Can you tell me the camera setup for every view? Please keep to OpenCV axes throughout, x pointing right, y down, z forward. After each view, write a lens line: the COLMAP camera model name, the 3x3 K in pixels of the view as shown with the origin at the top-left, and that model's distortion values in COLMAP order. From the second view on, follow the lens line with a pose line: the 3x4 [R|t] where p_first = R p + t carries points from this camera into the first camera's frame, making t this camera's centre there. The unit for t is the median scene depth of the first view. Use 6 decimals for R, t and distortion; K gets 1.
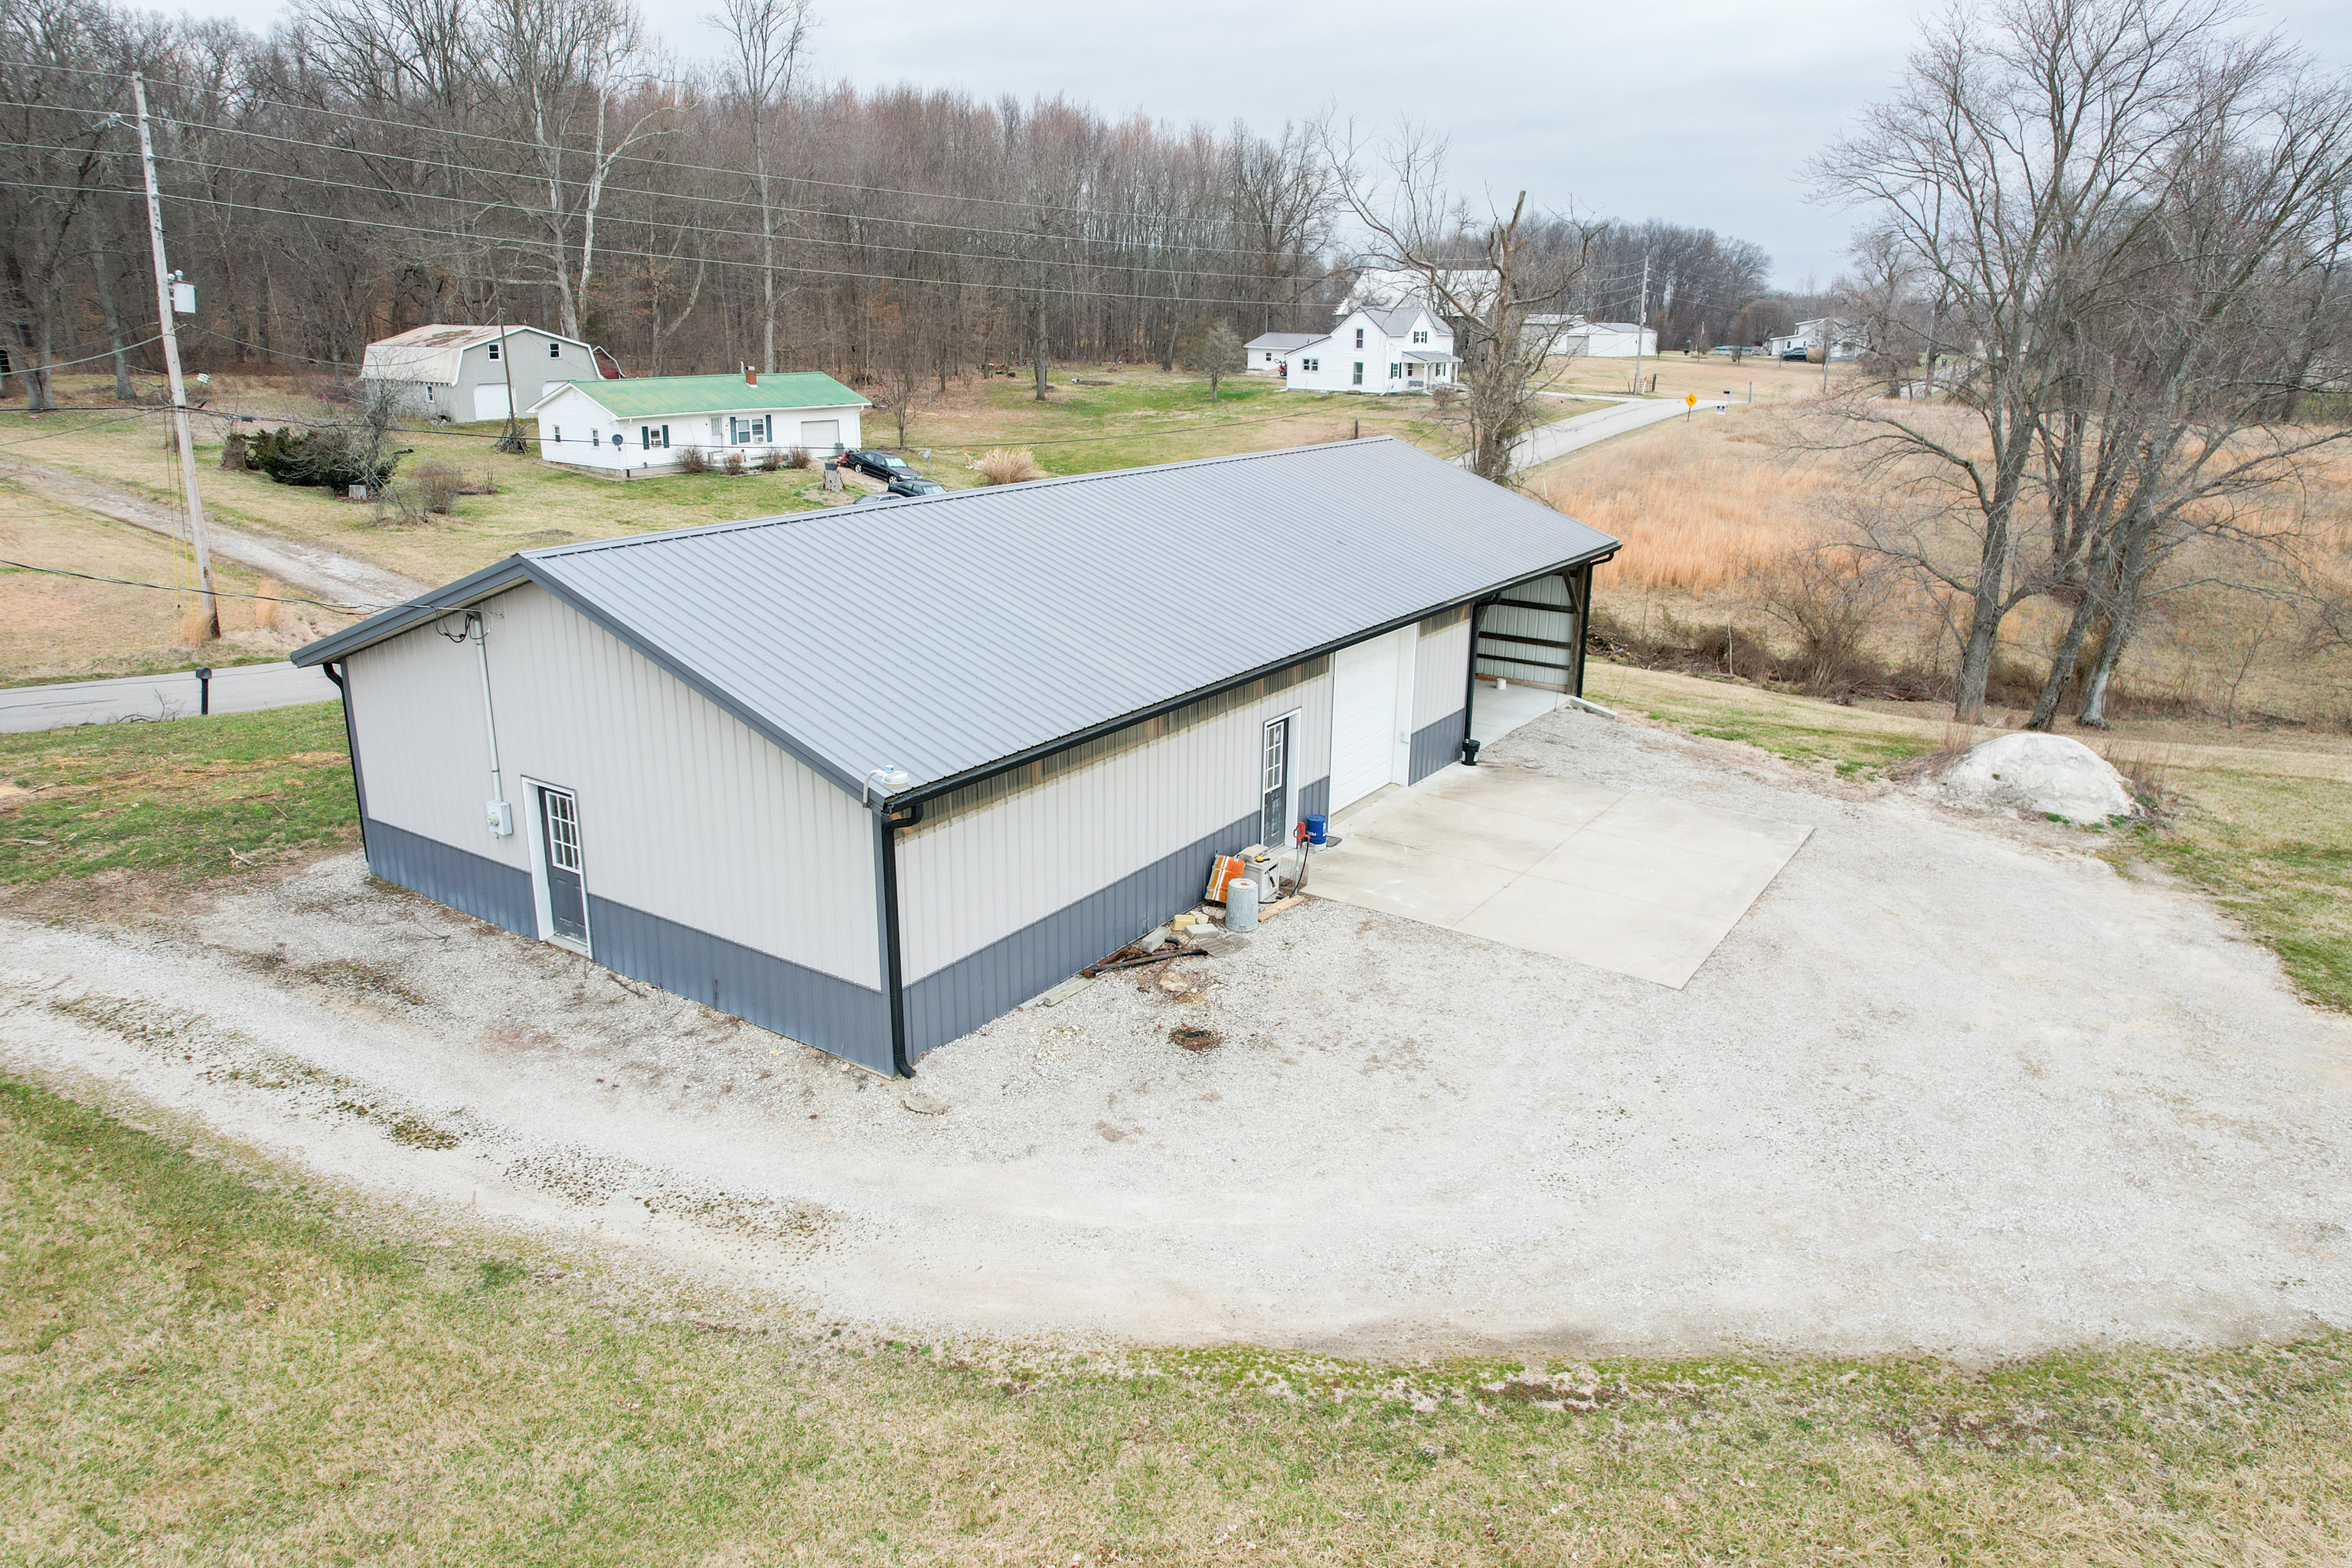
lens RADIAL K [[1520.3, 0, 1187.8], [0, 1520.3, 804.1], [0, 0, 1]] dist [-0.073692, 0.064293]
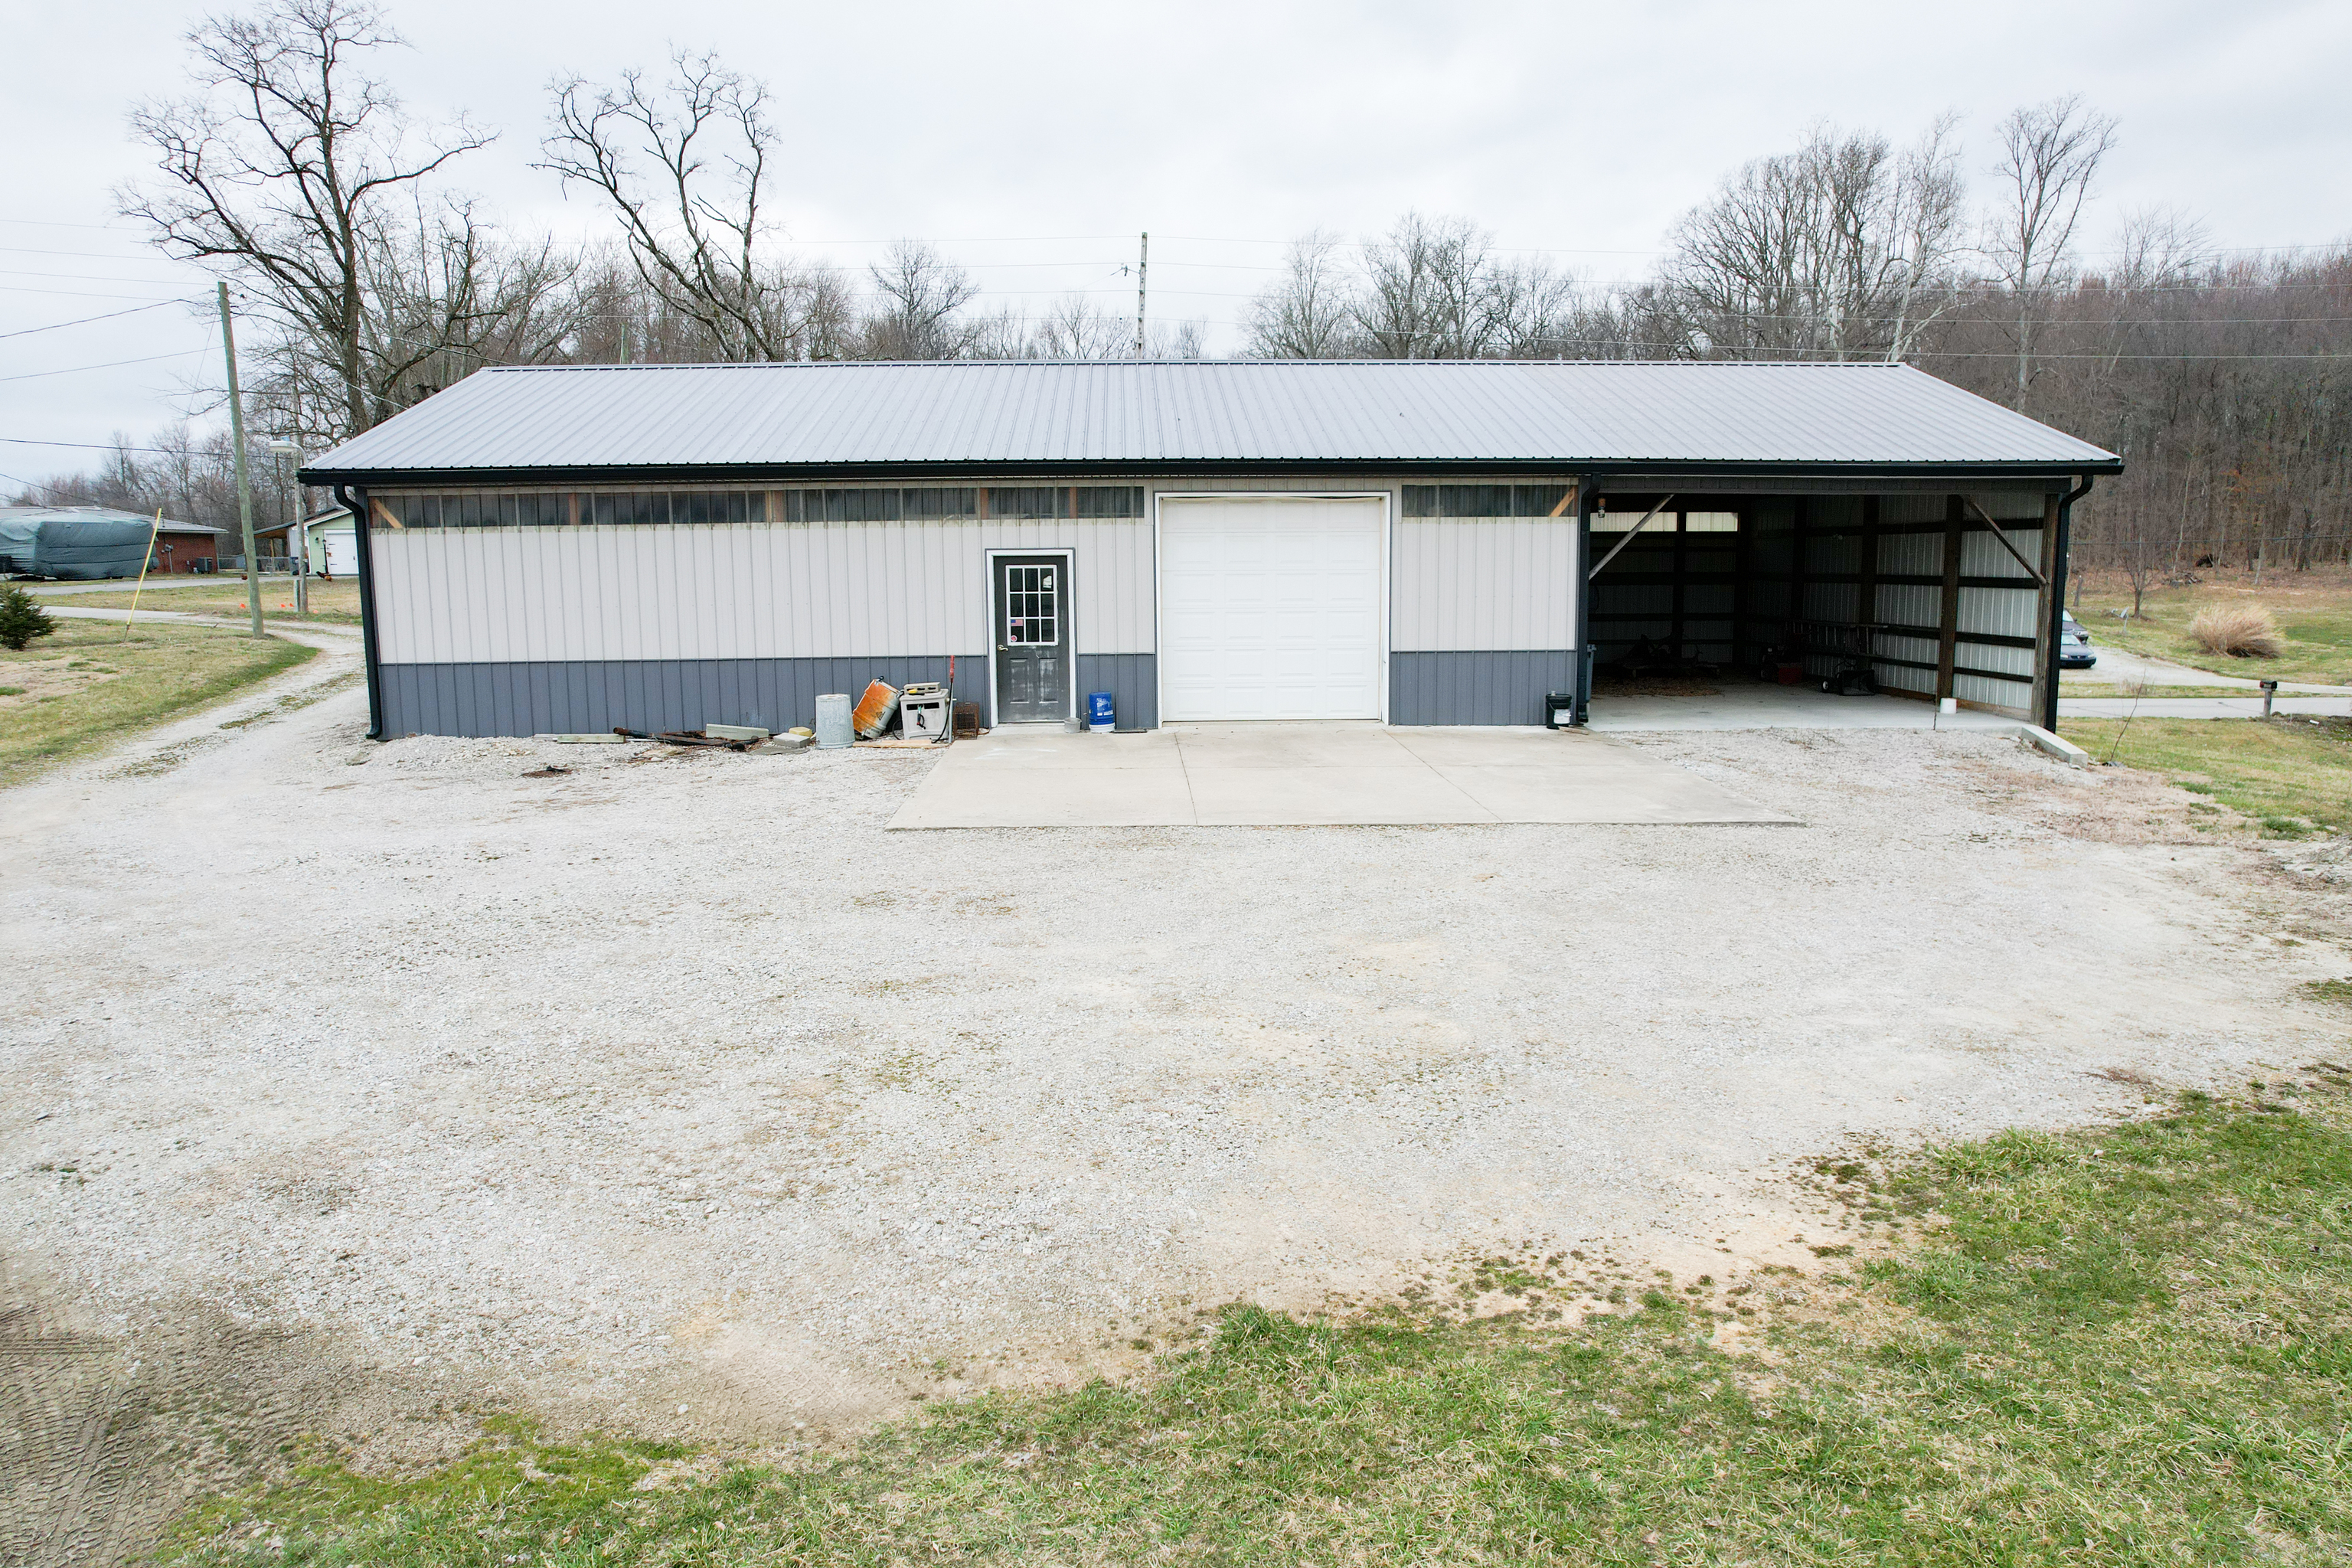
lens RADIAL K [[1520.3, 0, 1194.4], [0, 1520.3, 787.3], [0, 0, 1]] dist [-0.073692, 0.064293]
pose [[0.582559, 0.101924, -0.806372, 0.716113], [-0.237712, 0.970093, -0.049115, 0.079370], [0.777250, 0.220297, 0.589365, 0.533379]]
